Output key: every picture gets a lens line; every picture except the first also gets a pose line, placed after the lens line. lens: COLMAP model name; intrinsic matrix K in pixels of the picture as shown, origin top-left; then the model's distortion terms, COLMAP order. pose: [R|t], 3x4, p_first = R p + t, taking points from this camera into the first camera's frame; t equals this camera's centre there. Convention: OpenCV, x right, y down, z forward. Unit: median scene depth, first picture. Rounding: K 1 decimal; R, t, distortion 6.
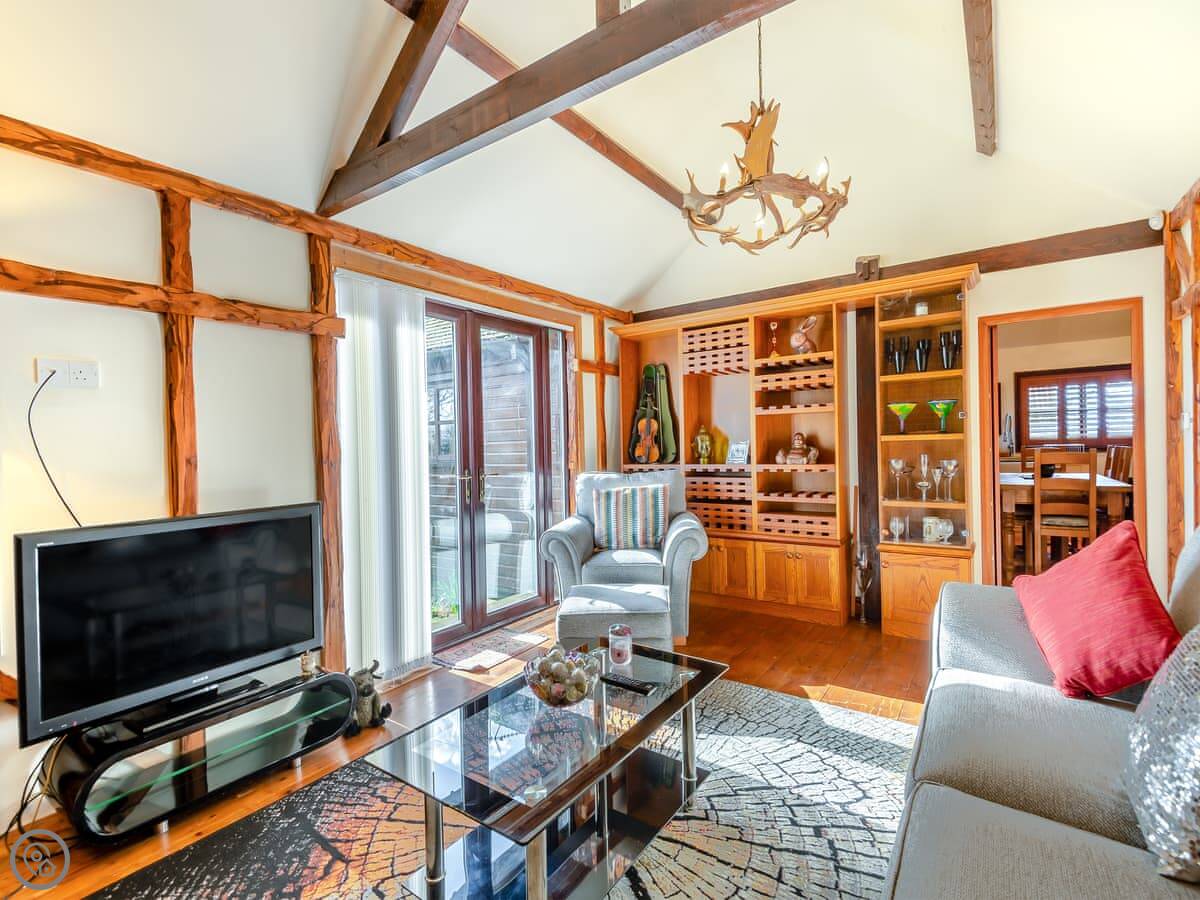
lens RADIAL K [[584.6, 0, 600.0], [0, 584.6, 450.0], [0, 0, 1]] dist [0.035822, -0.000256]
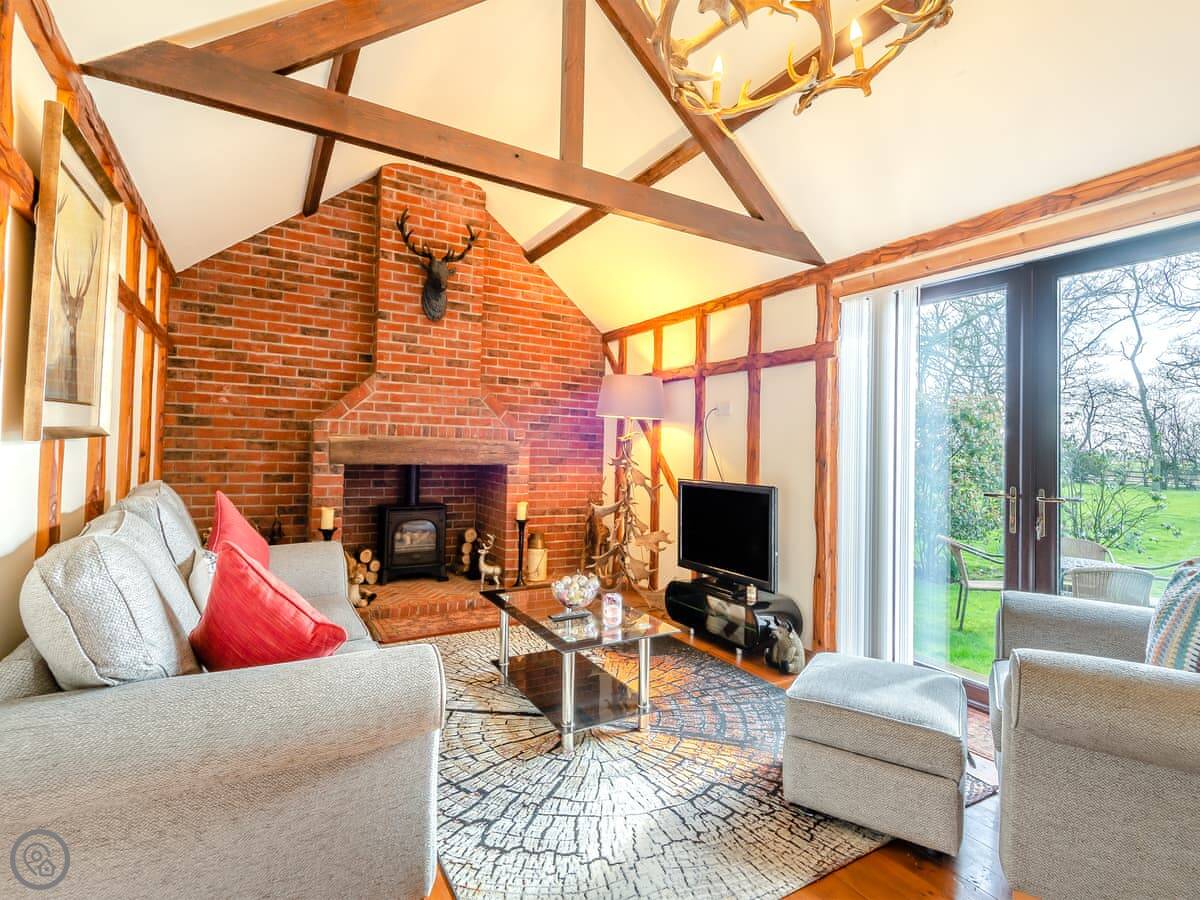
lens RADIAL K [[584.6, 0, 600.0], [0, 584.6, 450.0], [0, 0, 1]] dist [0.035822, -0.000256]
pose [[-0.429887, 0.011505, -0.902810, 1.179161], [-0.033946, 0.999006, 0.028894, -0.031772], [0.902245, 0.043068, -0.429069, 1.537989]]
